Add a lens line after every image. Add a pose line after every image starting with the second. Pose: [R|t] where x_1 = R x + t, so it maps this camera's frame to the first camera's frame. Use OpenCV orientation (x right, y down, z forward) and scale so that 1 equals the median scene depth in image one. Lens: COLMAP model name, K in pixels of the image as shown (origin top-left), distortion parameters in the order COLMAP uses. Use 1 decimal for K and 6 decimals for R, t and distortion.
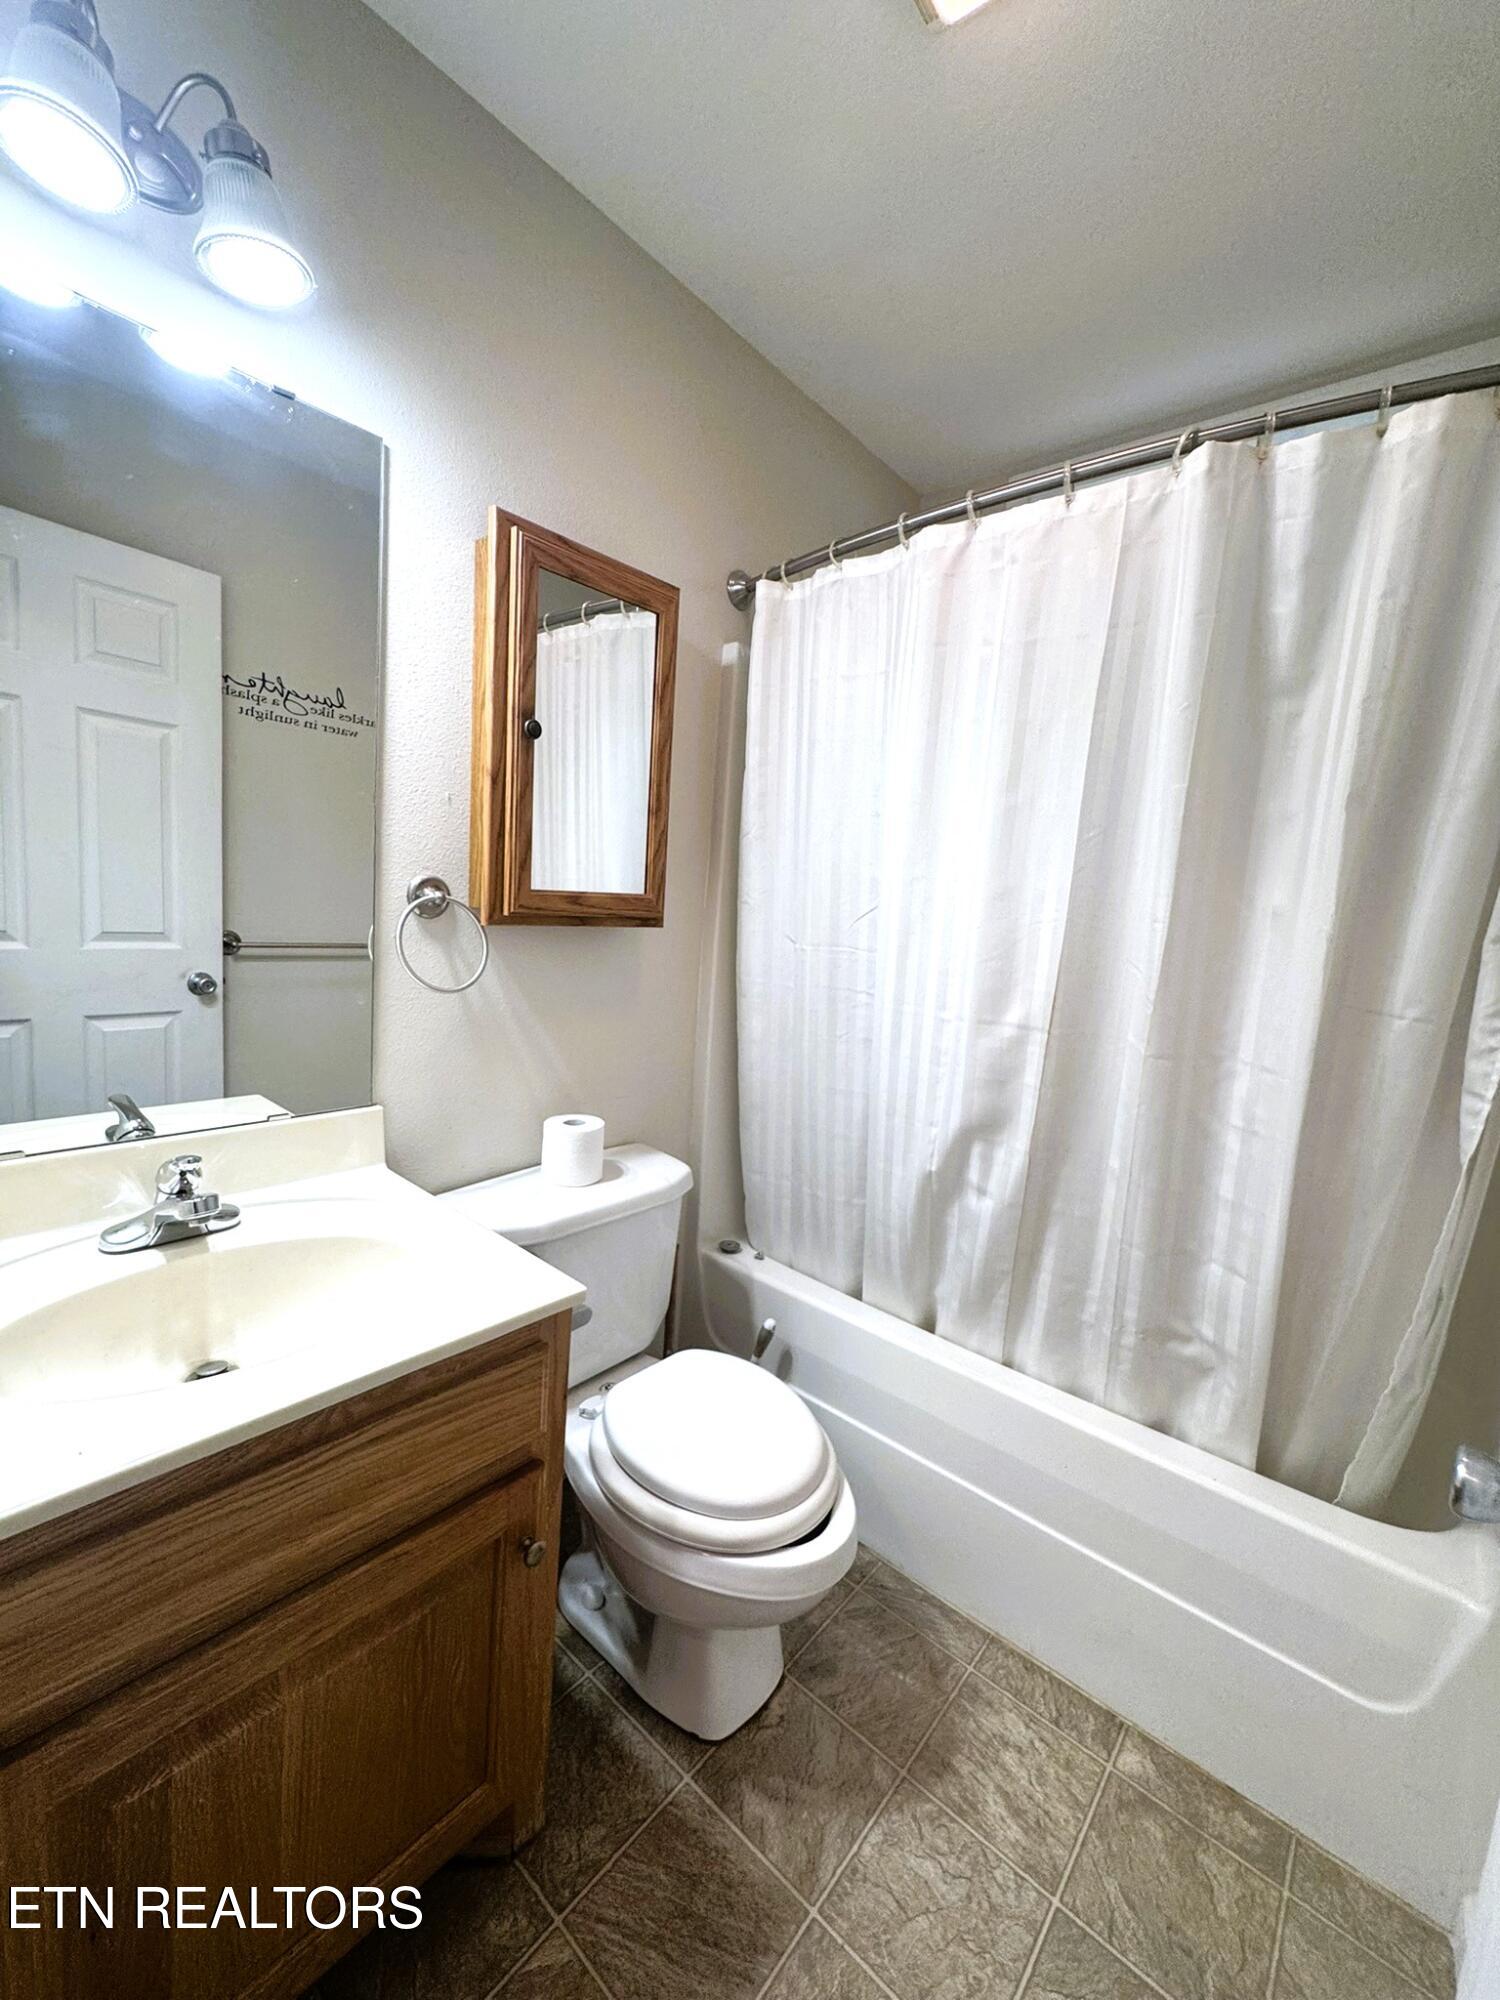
lens RADIAL K [[799.8, 0, 747.5], [0, 799.8, 998.3], [0, 0, 1]] dist [-0.005359, 0.000695]
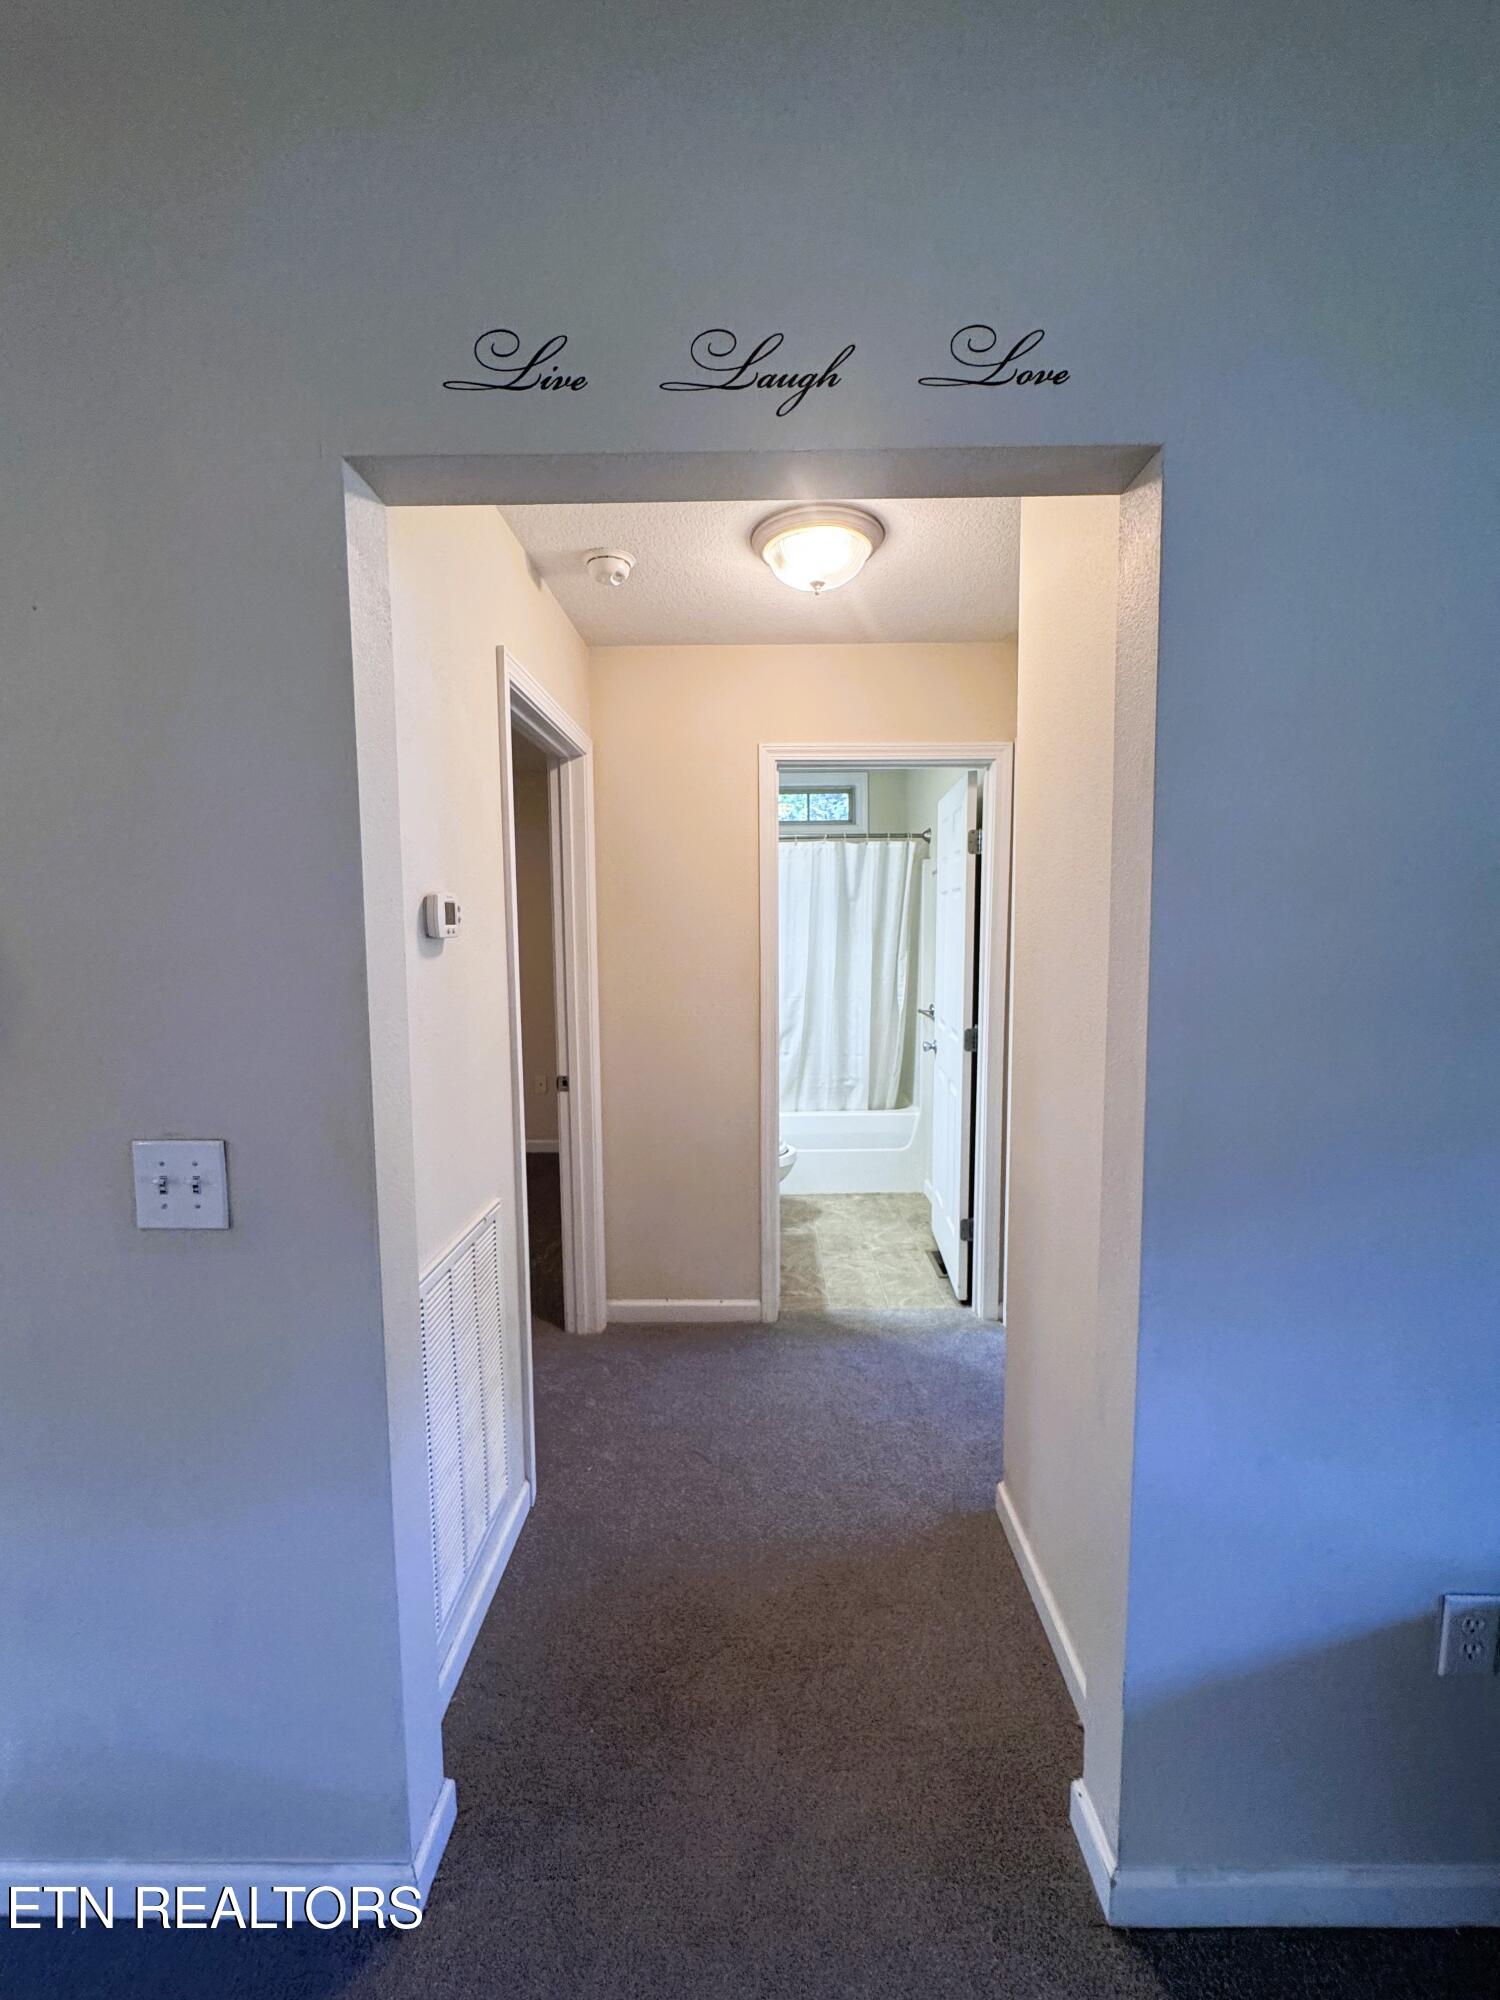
lens RADIAL K [[799.8, 0, 747.5], [0, 799.8, 998.3], [0, 0, 1]] dist [-0.005359, 0.000695]
pose [[0.772624, -0.139440, 0.619362, -1.953953], [0.141967, 0.988824, 0.045522, -0.145811], [-0.618787, 0.052758, 0.783785, -1.519929]]
